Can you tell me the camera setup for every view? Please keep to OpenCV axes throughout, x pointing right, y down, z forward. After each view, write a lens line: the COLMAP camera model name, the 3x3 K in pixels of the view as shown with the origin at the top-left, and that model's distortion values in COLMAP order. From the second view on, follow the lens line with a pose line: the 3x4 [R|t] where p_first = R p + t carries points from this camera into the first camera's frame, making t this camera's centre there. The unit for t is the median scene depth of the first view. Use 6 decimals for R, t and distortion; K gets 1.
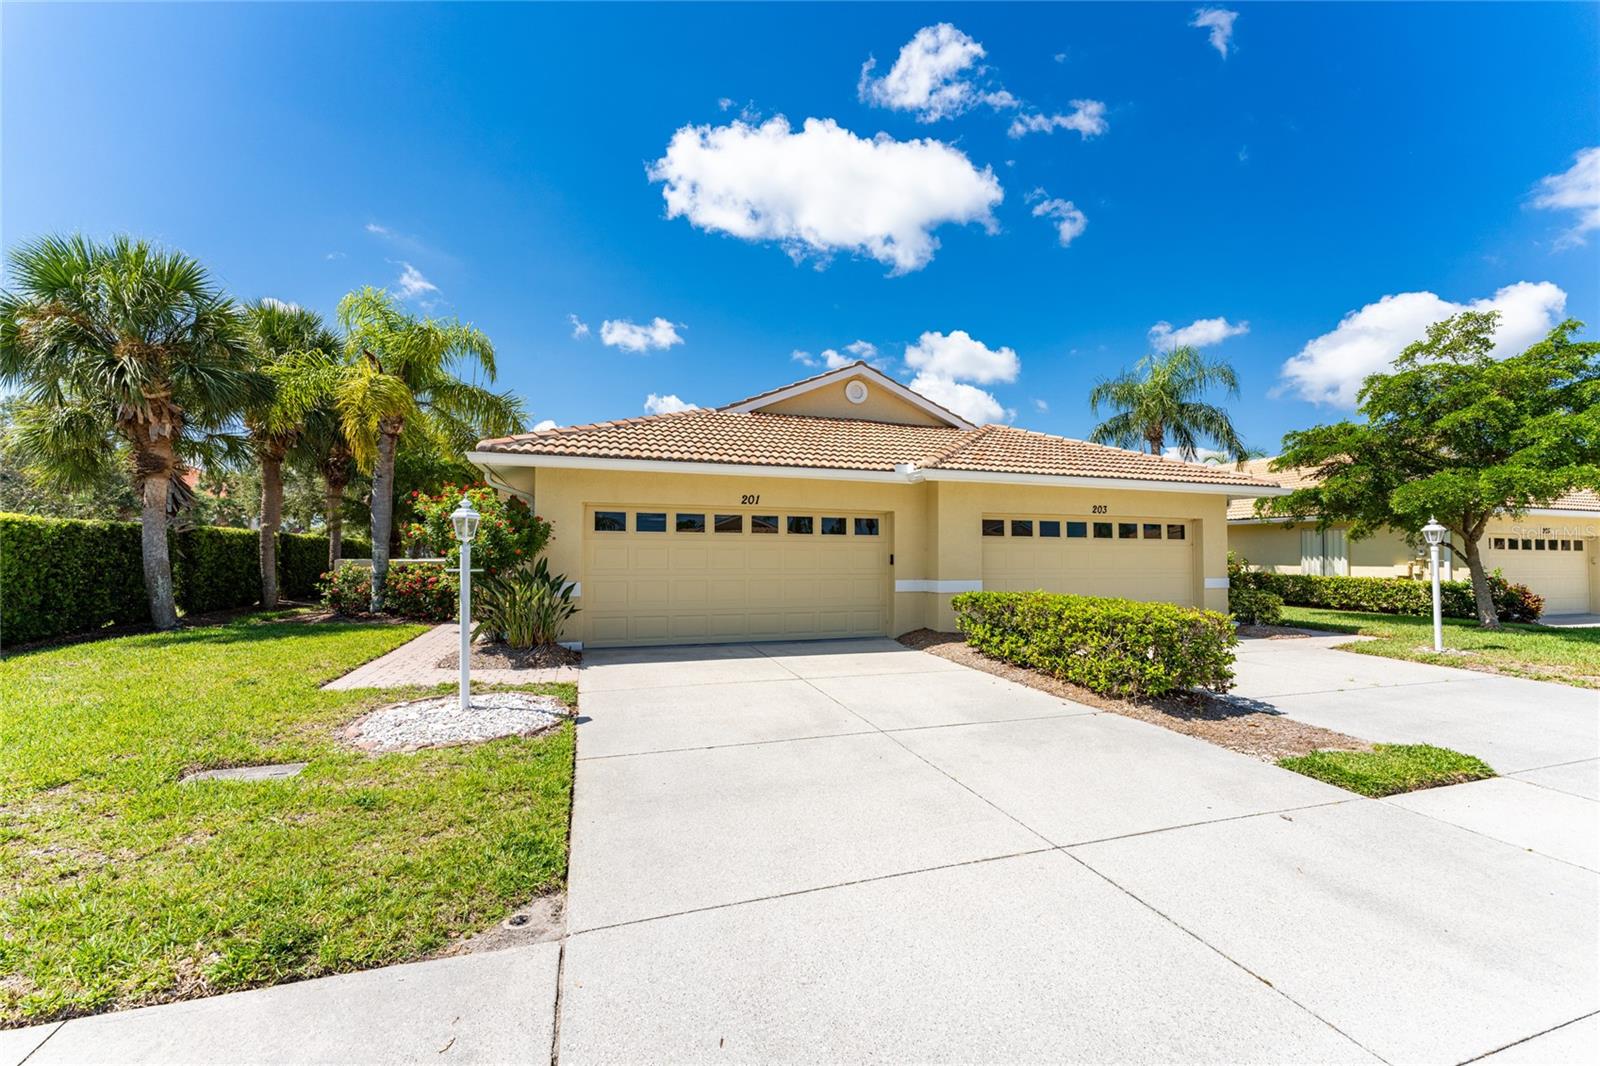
lens RADIAL K [[647.7, 0, 814.6], [0, 647.7, 541.2], [0, 0, 1]] dist [0.009634, -0.005706]
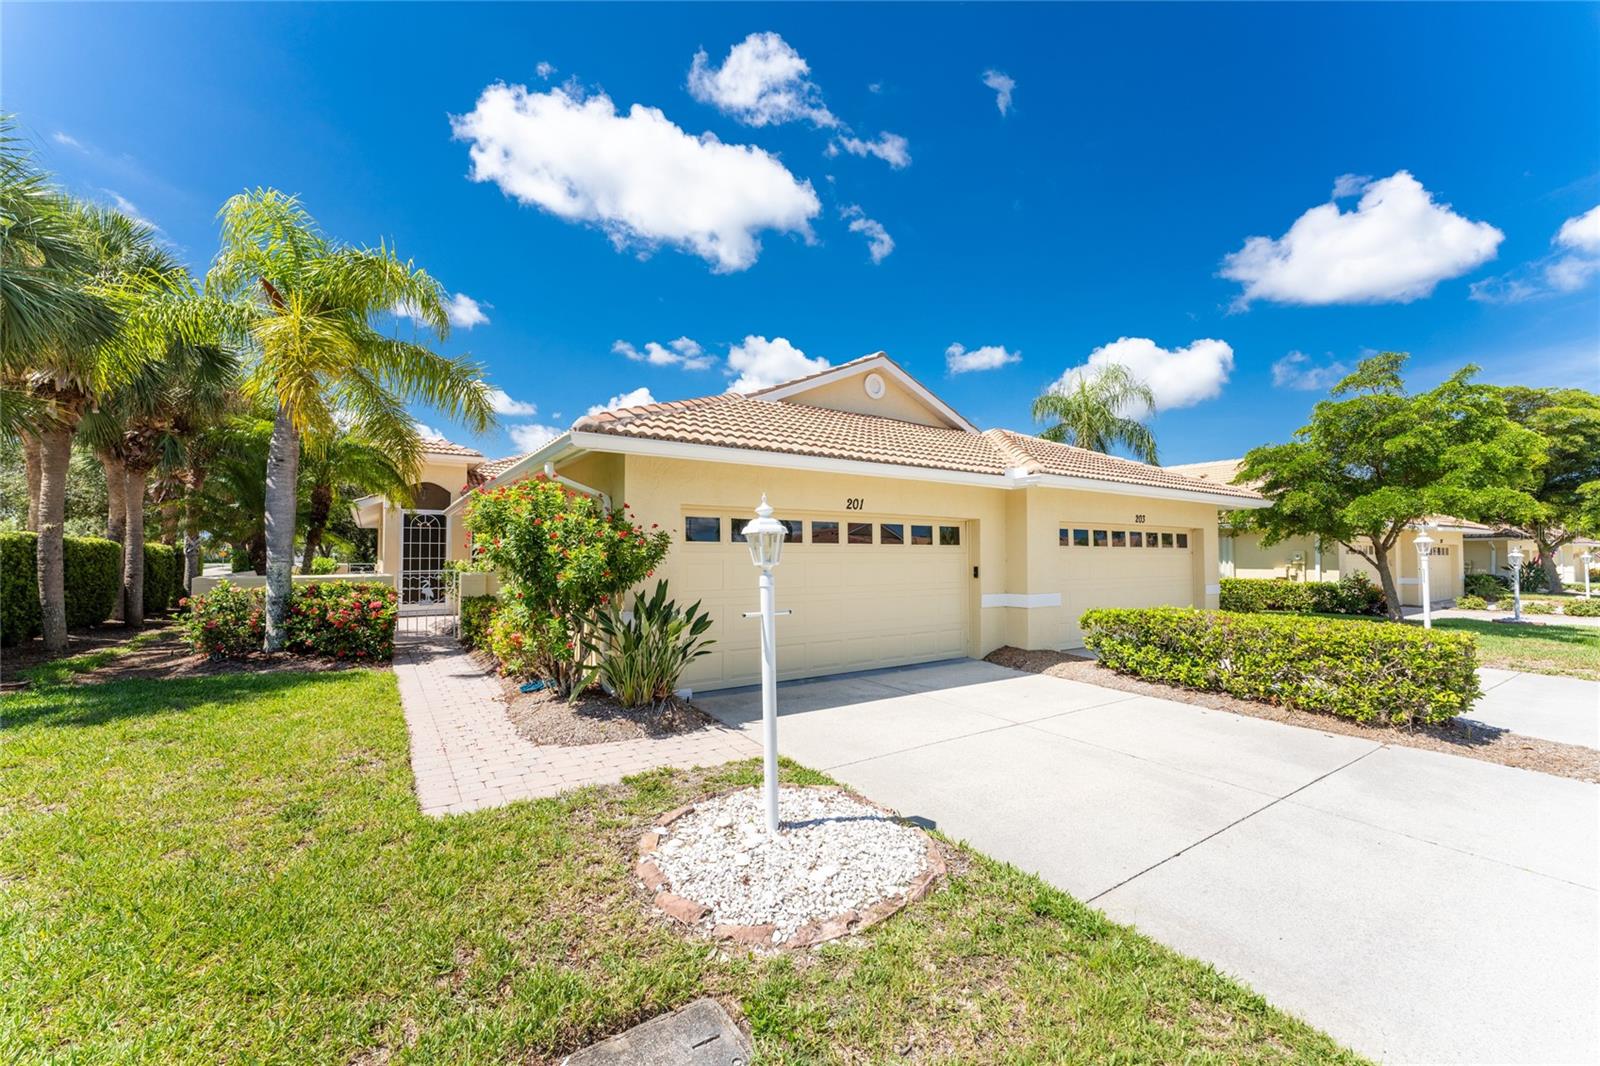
lens RADIAL K [[647.7, 0, 803.4], [0, 647.7, 537.7], [0, 0, 1]] dist [0.009634, -0.005706]
pose [[0.965186, 0.004129, 0.261534, -0.211617], [-0.002990, 0.999984, -0.004753, -0.009132], [-0.261549, 0.003805, 0.965183, 0.109085]]
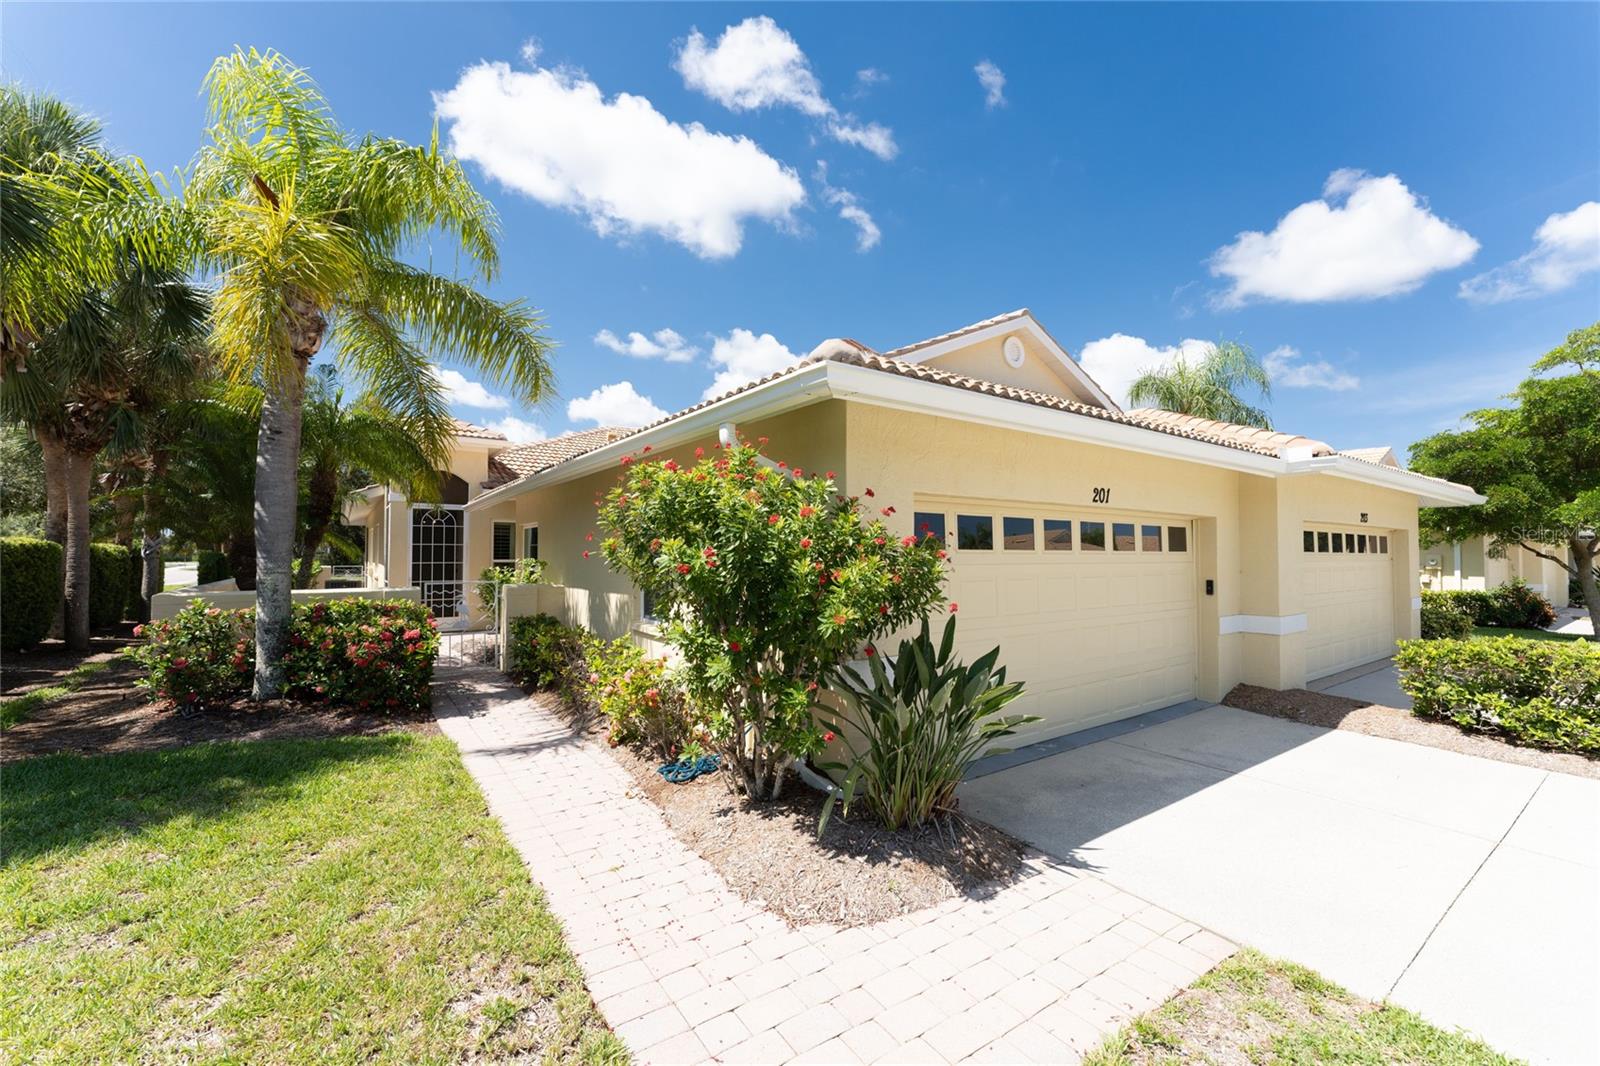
lens RADIAL K [[647.7, 0, 792.6], [0, 647.7, 533.6], [0, 0, 1]] dist [0.009634, -0.005706]
pose [[0.958843, 0.007555, 0.283836, -0.300171], [-0.005406, 0.999950, -0.008354, -0.012217], [-0.283885, 0.006476, 0.958836, 0.275891]]
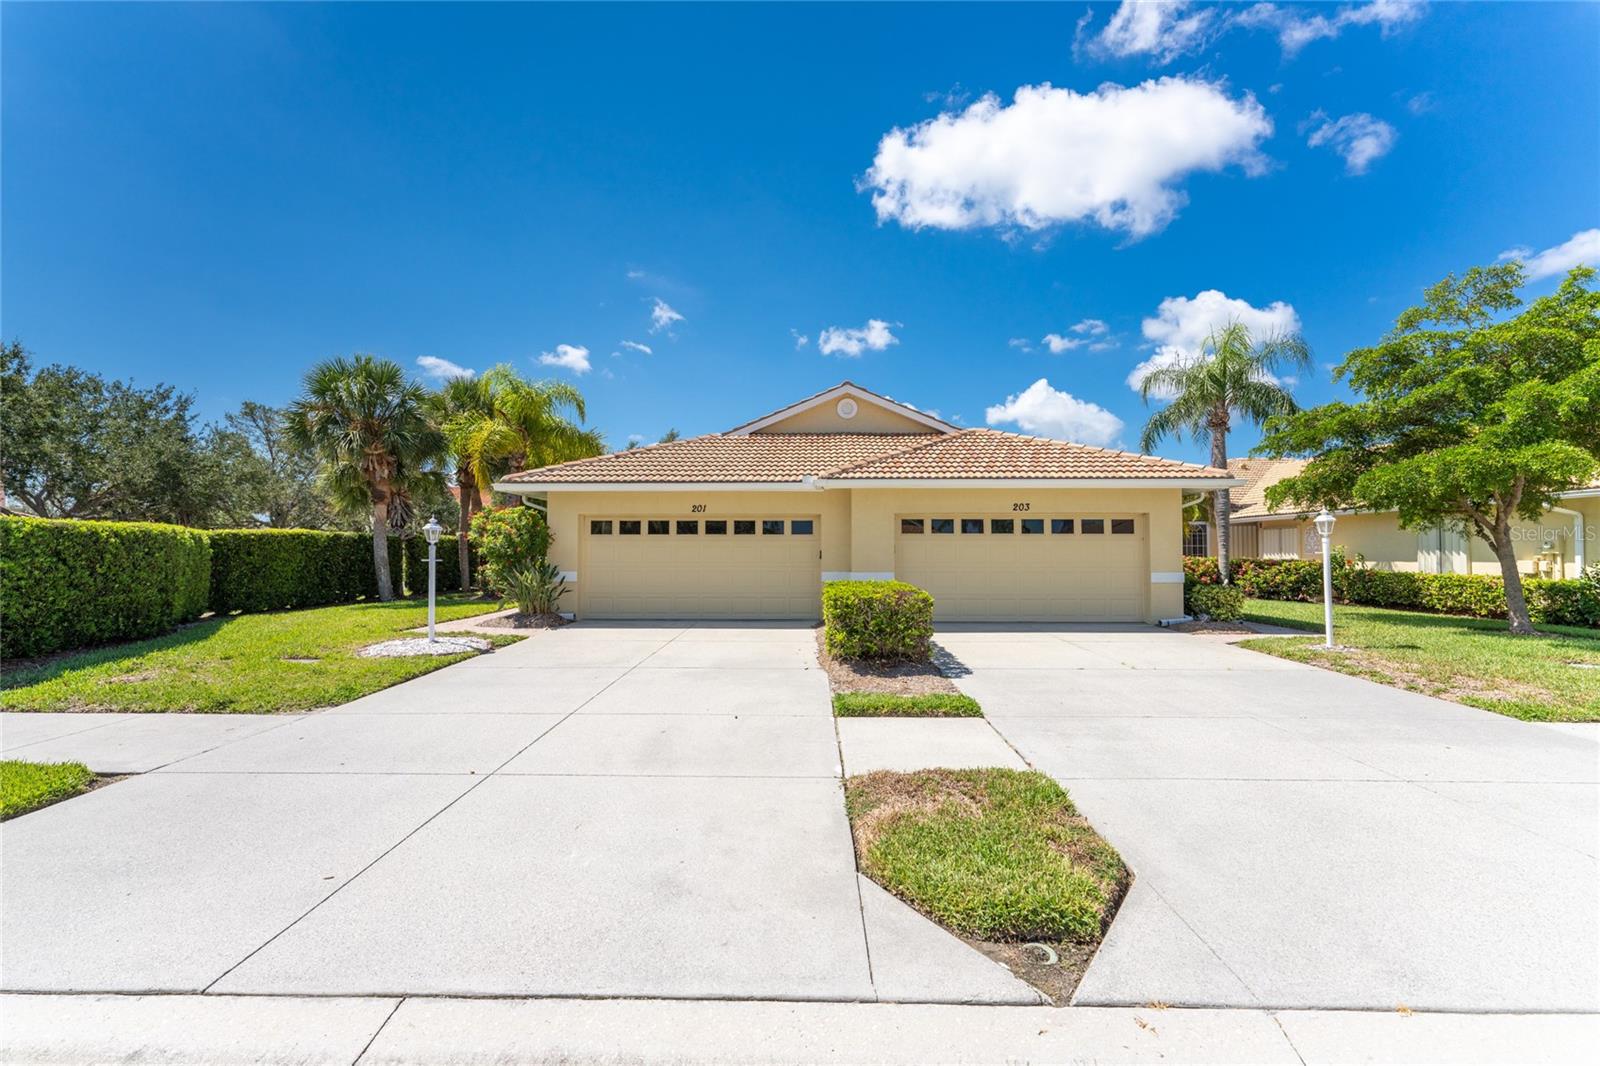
lens RADIAL K [[647.7, 0, 814.6], [0, 647.7, 543.9], [0, 0, 1]] dist [0.009634, -0.005706]
pose [[0.940591, -0.008745, -0.339429, 0.305334], [0.011813, 0.999906, 0.006971, -0.000280], [0.339336, -0.010567, 0.940606, -0.073431]]
